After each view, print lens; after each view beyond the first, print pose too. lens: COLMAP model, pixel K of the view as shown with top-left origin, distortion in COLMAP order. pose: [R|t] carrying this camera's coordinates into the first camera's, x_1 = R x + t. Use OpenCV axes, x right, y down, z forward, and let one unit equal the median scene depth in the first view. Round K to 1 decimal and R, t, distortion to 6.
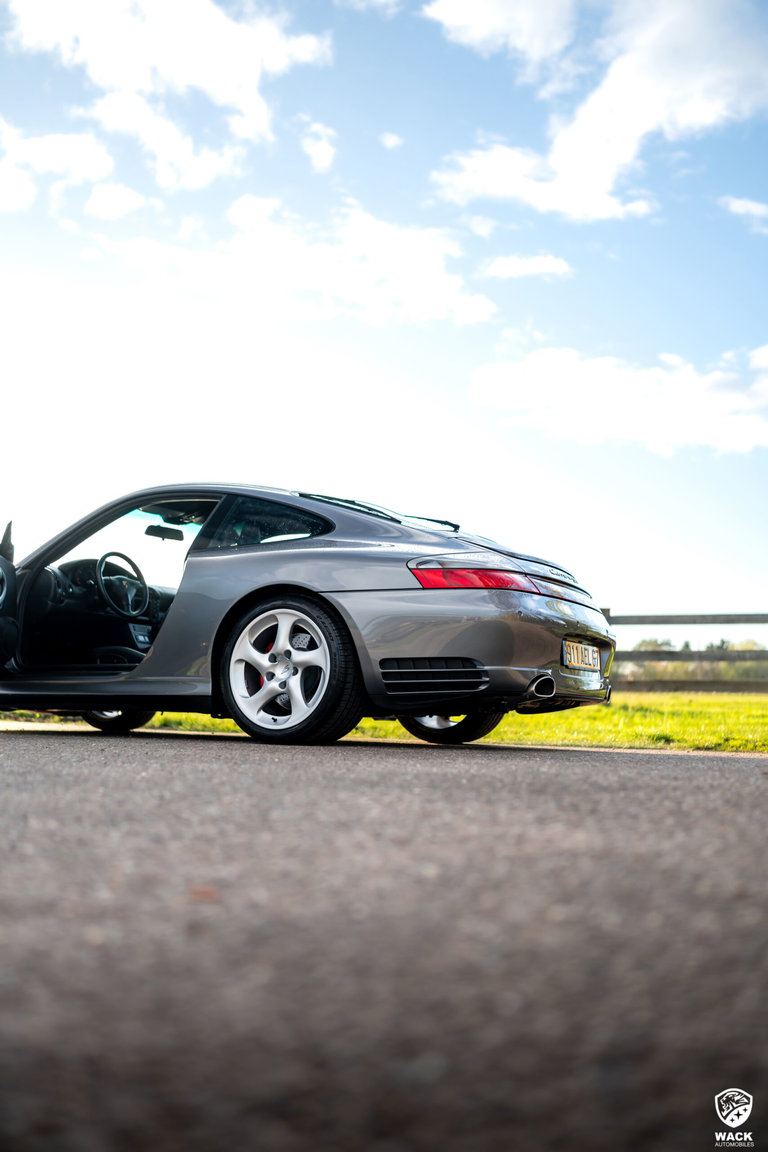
lens RADIAL K [[1082.5, 0, 384.0], [0, 1082.5, 576.0], [0, 0, 1]] dist [-0.002498, -0.009270]
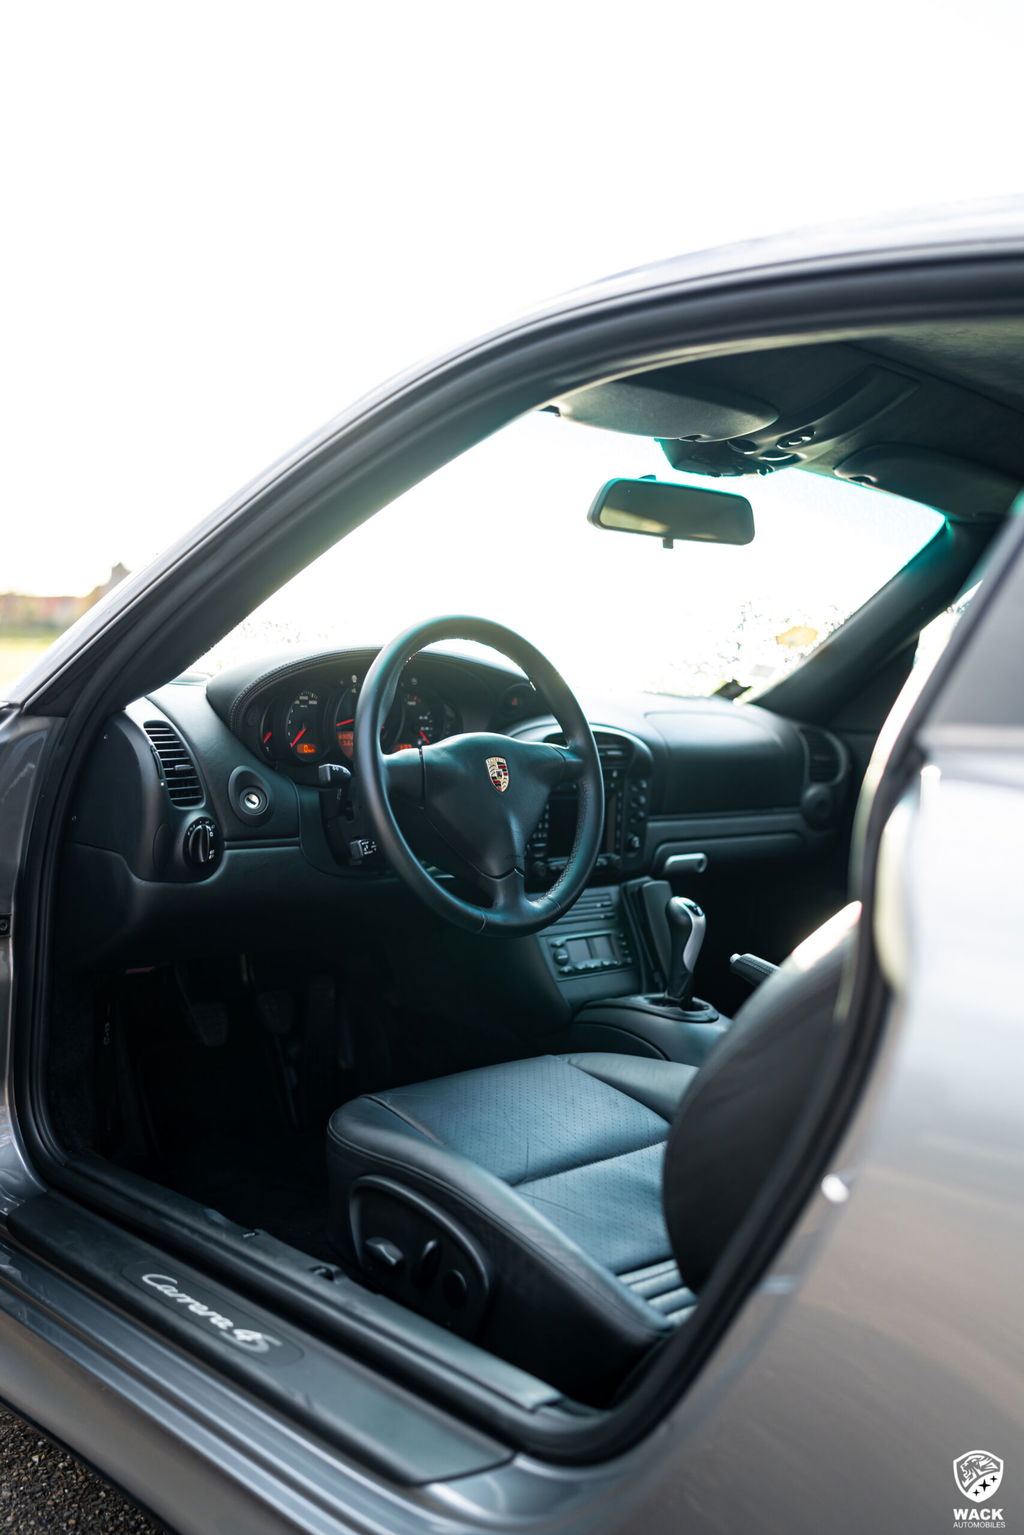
lens RADIAL K [[1442.5, 0, 512.0], [0, 1442.5, 767.5], [0, 0, 1]] dist [-0.002498, -0.009270]
pose [[0.963984, 0.041305, -0.262732, -0.158355], [0.007339, 0.983359, 0.181525, -0.043753], [0.265857, -0.176915, 0.947640, 0.714950]]
